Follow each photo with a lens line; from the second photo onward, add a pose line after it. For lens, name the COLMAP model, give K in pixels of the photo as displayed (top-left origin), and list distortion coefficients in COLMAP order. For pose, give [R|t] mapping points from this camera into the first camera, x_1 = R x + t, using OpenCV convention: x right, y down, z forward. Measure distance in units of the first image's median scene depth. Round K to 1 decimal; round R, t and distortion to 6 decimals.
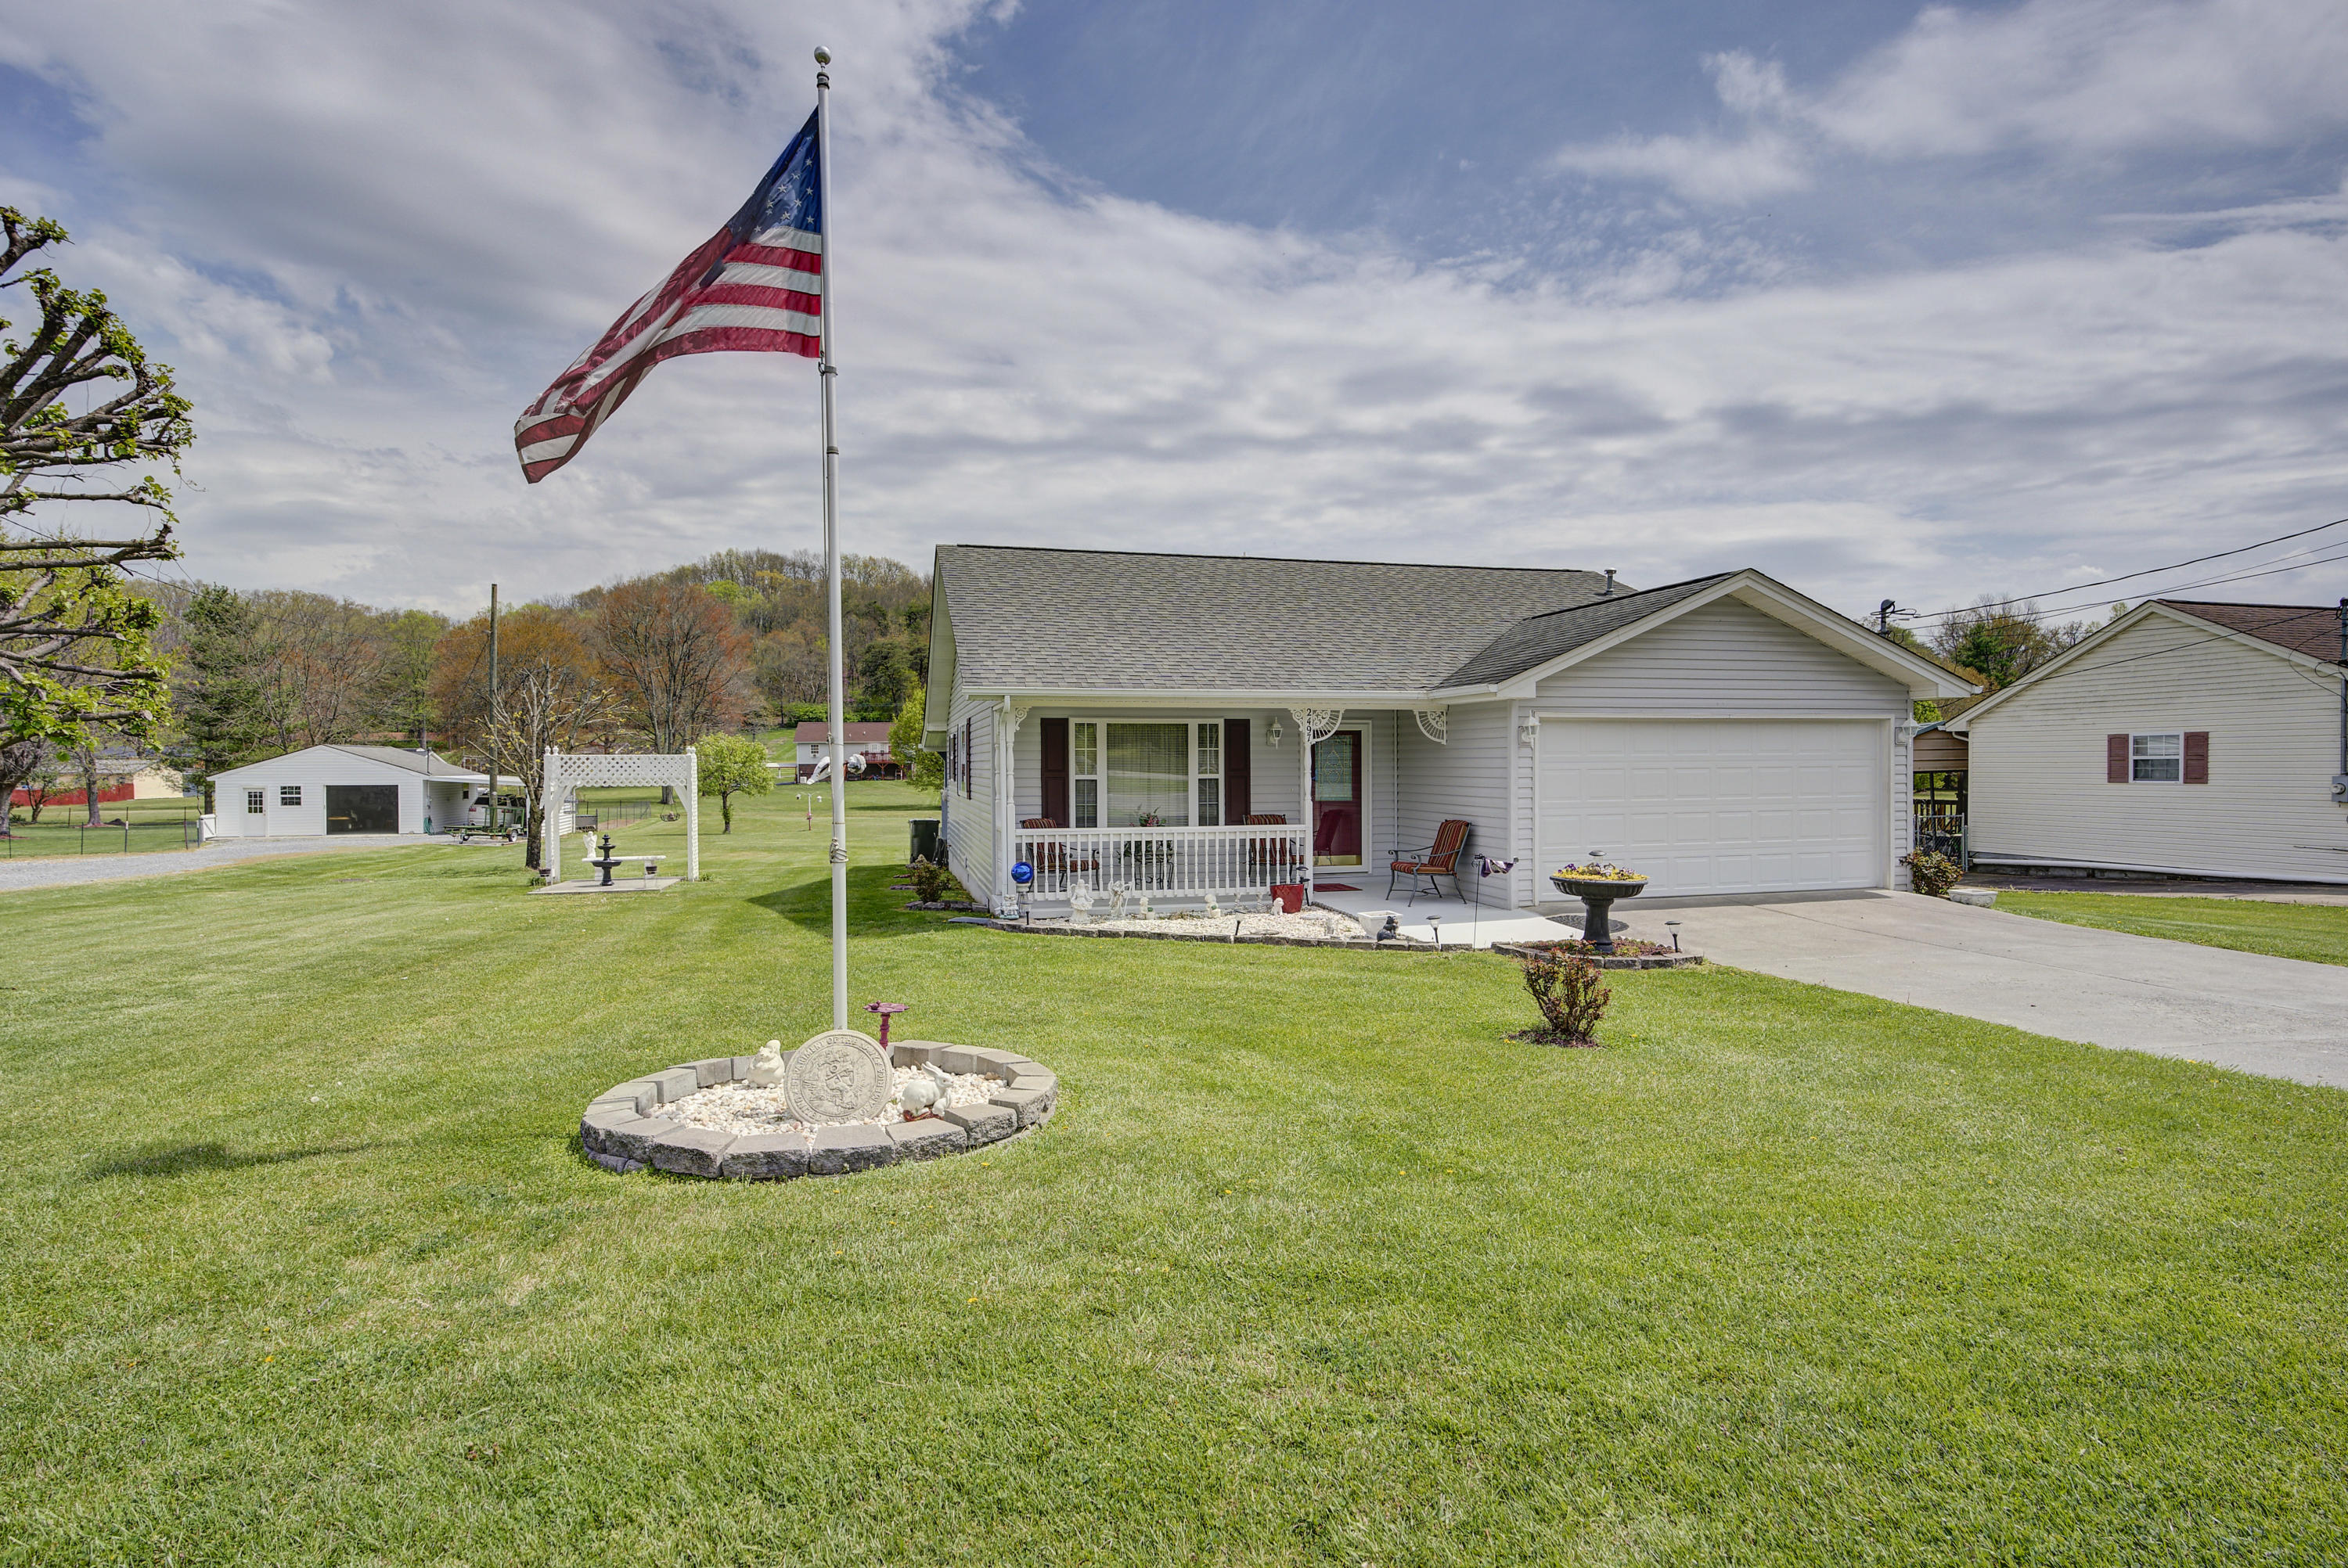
lens RADIAL K [[1225.0, 0, 1180.9], [0, 1225.0, 763.4], [0, 0, 1]] dist [0.004420, 0.000294]
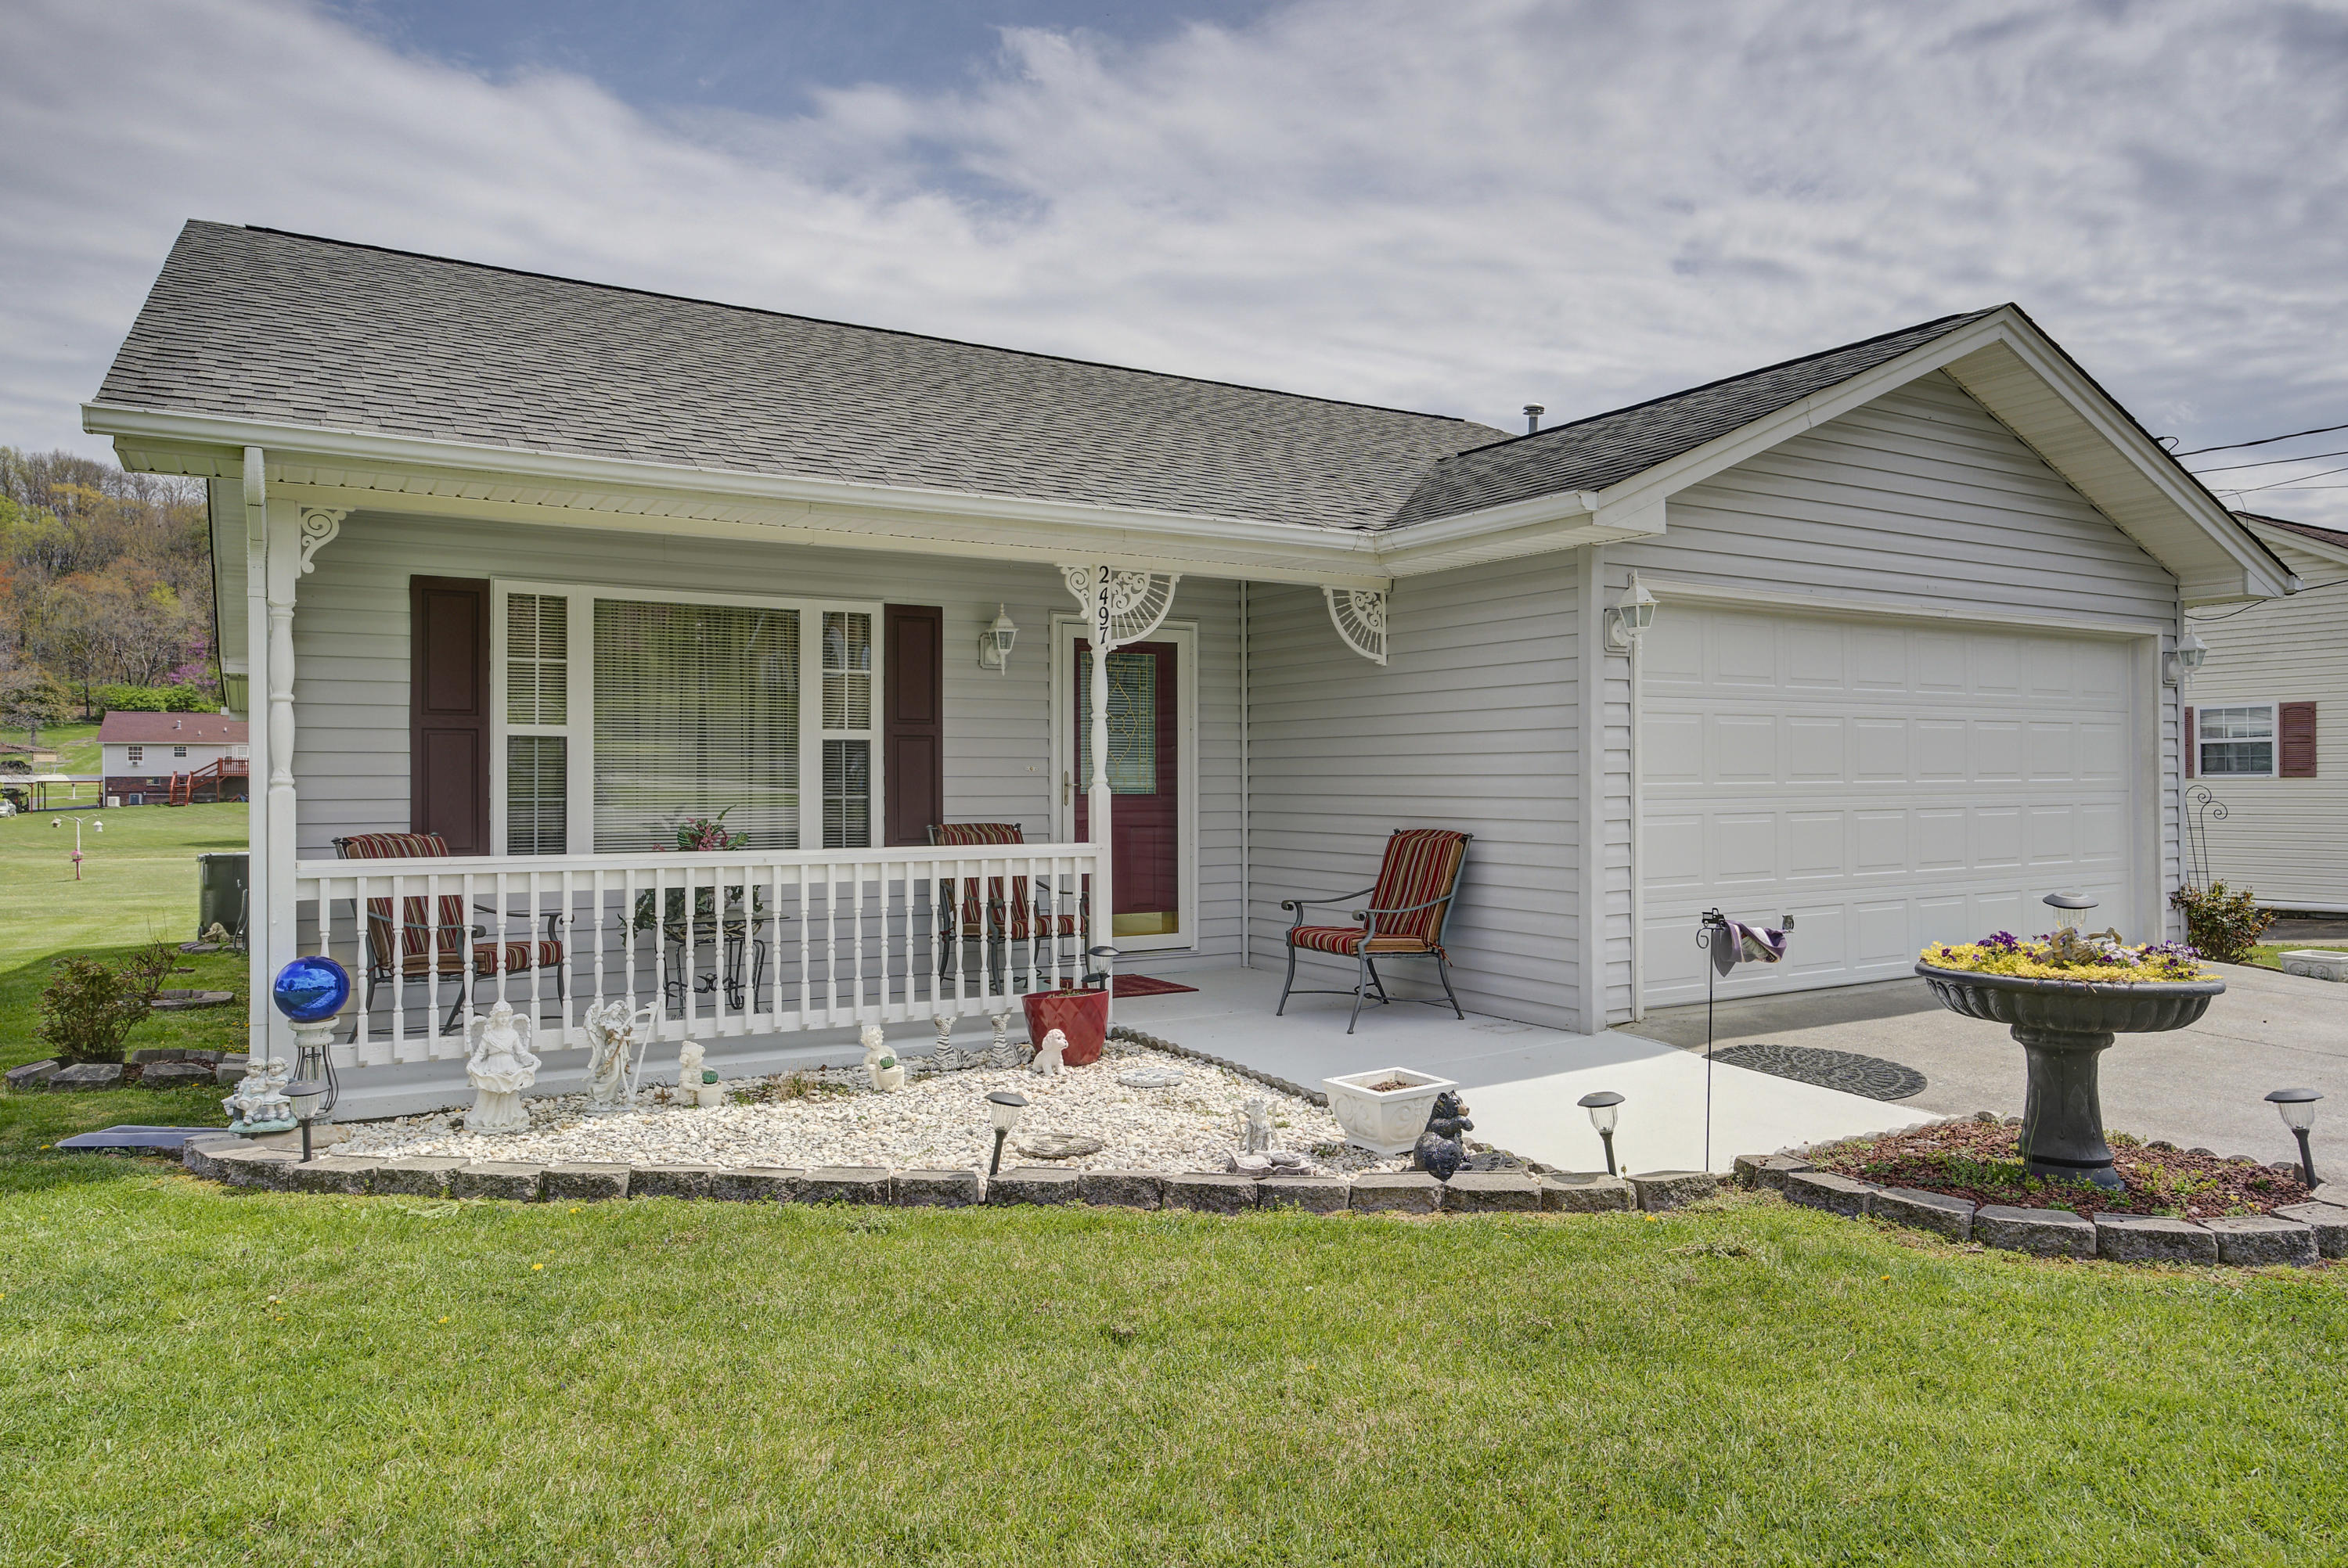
lens RADIAL K [[1560.5, 0, 1201.4], [0, 1560.5, 760.4], [0, 0, 1]] dist [-0.010295, 0.018053]
pose [[0.956697, 0.006690, 0.291008, -0.018284], [-0.002298, 0.999878, -0.015429, 0.028660], [-0.291076, 0.014093, 0.956596, 0.456701]]
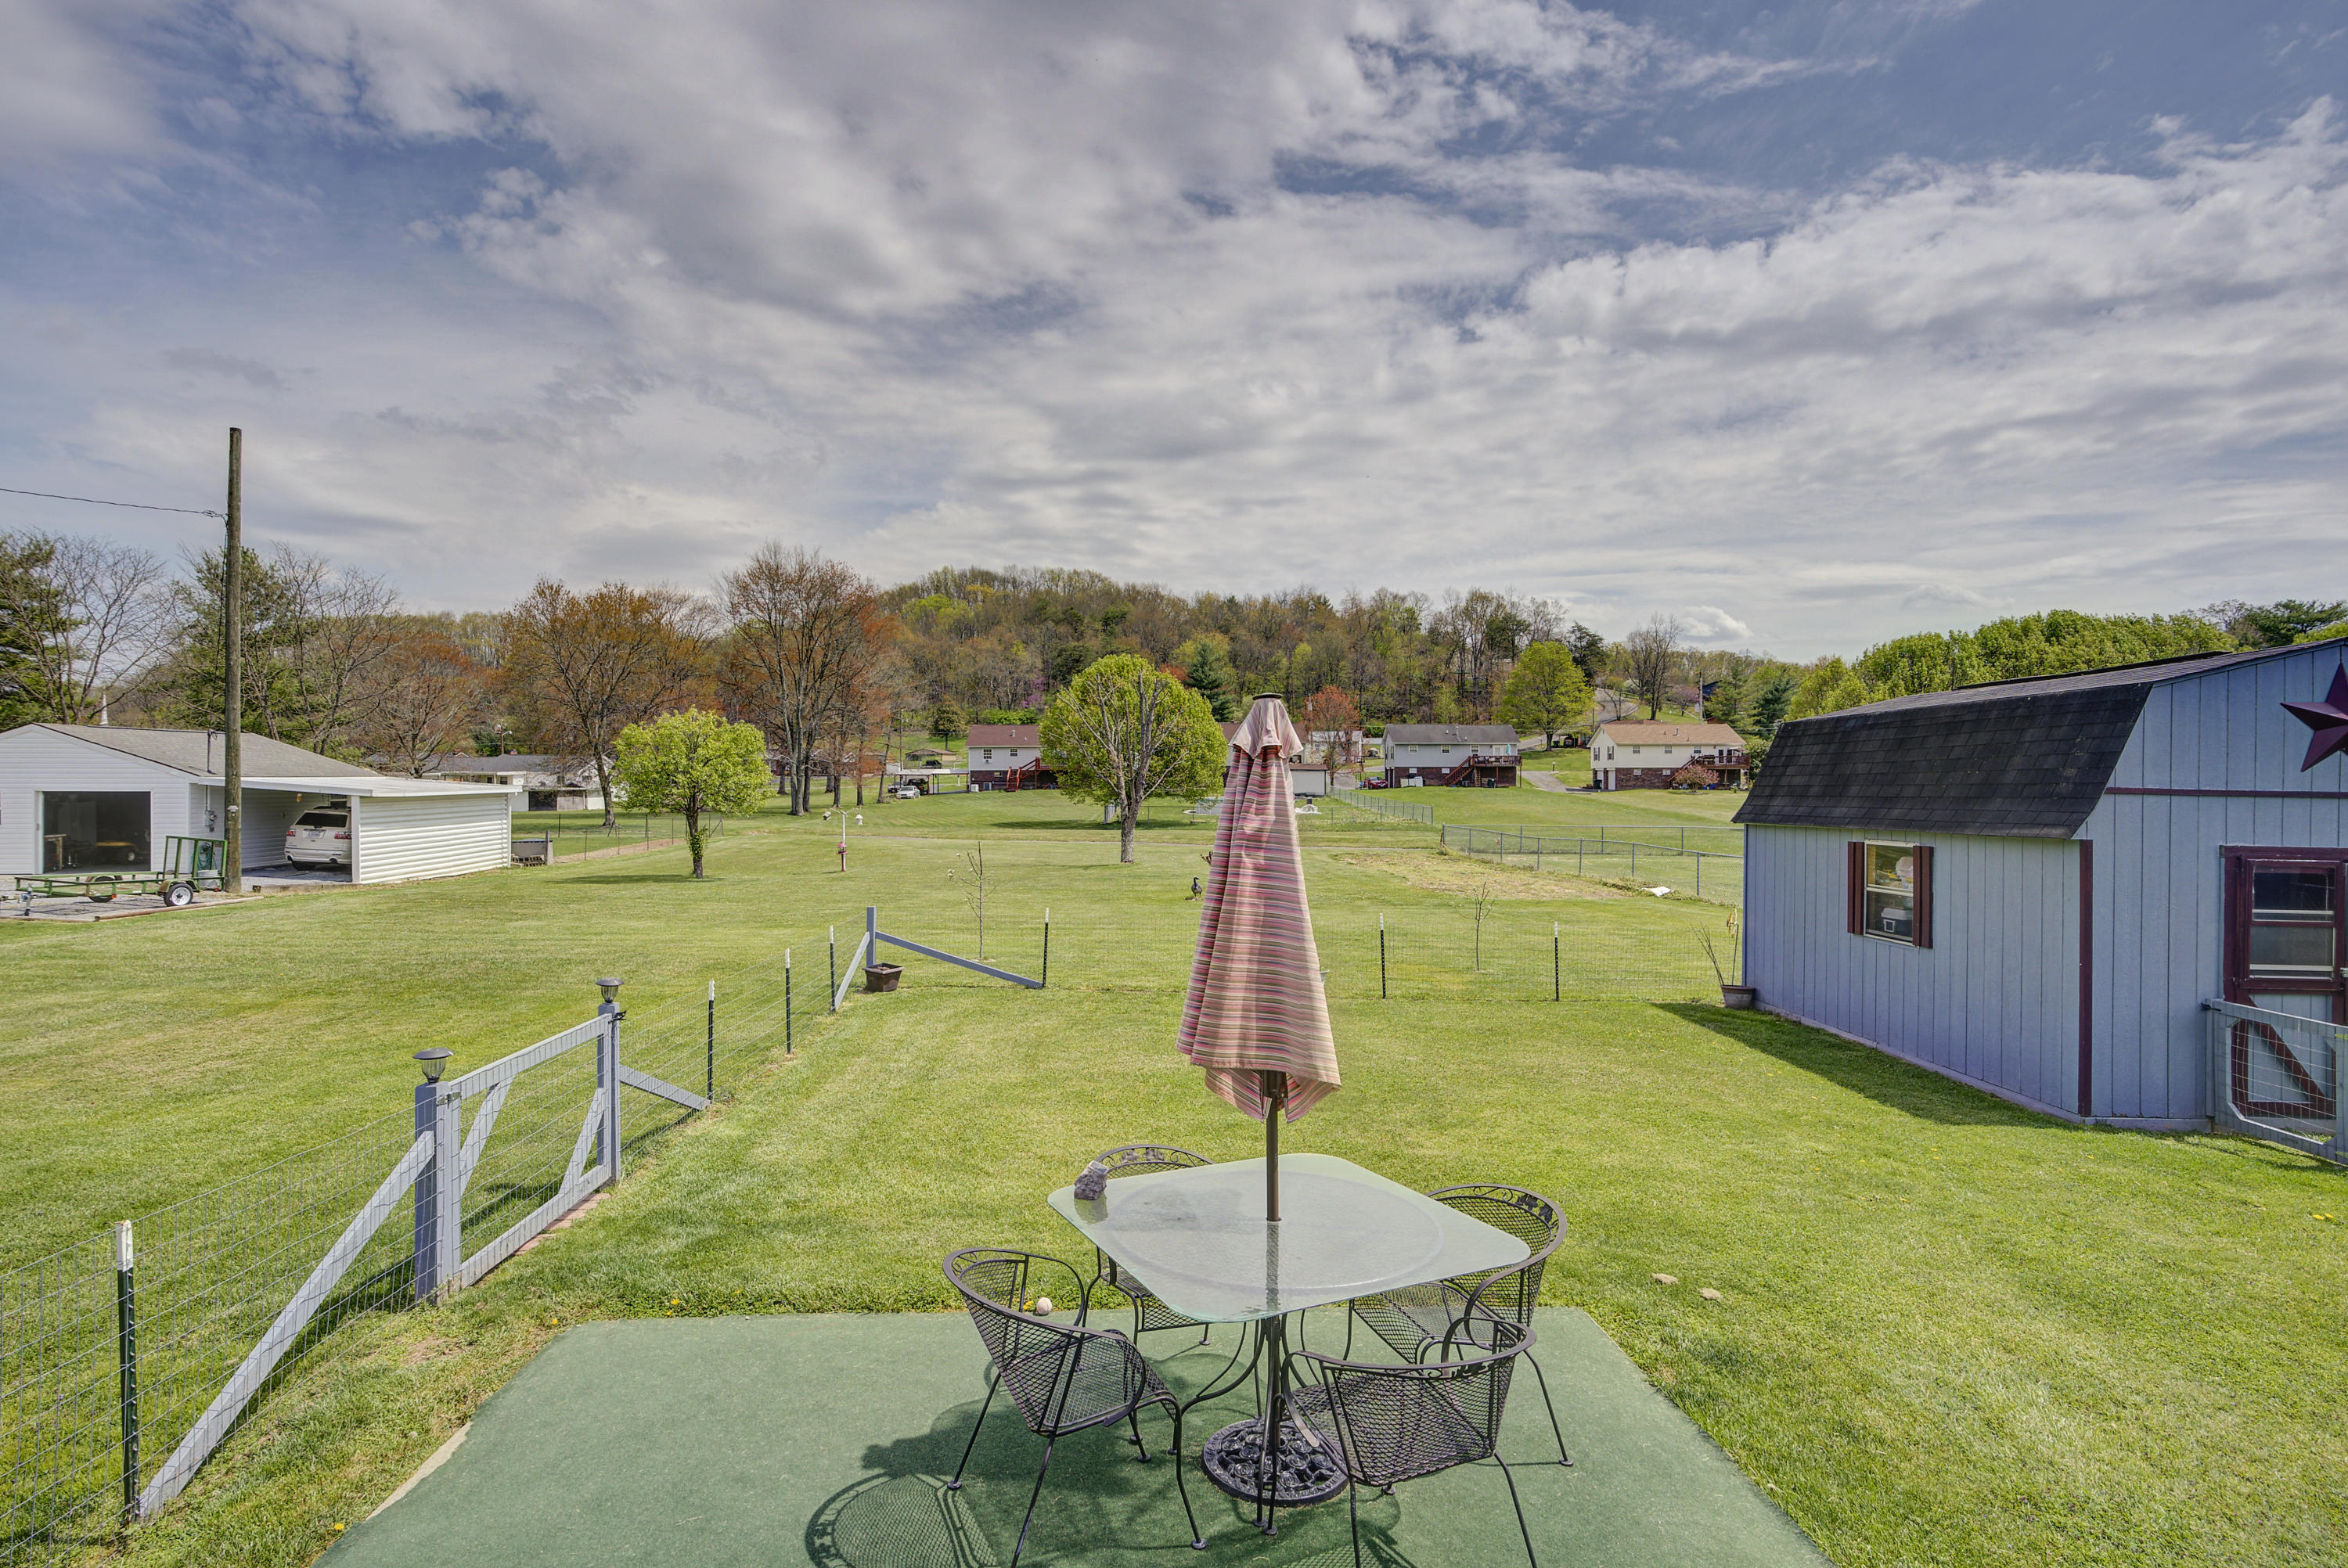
lens RADIAL K [[1105.2, 0, 1152.4], [0, 1105.2, 774.9], [0, 0, 1]] dist [0.007897, 0.001974]
pose [[0.981108, 0.006958, -0.193335, -0.163705], [-0.006778, 0.999976, 0.001590, 0.015725], [0.193341, -0.000249, 0.981132, 1.778620]]
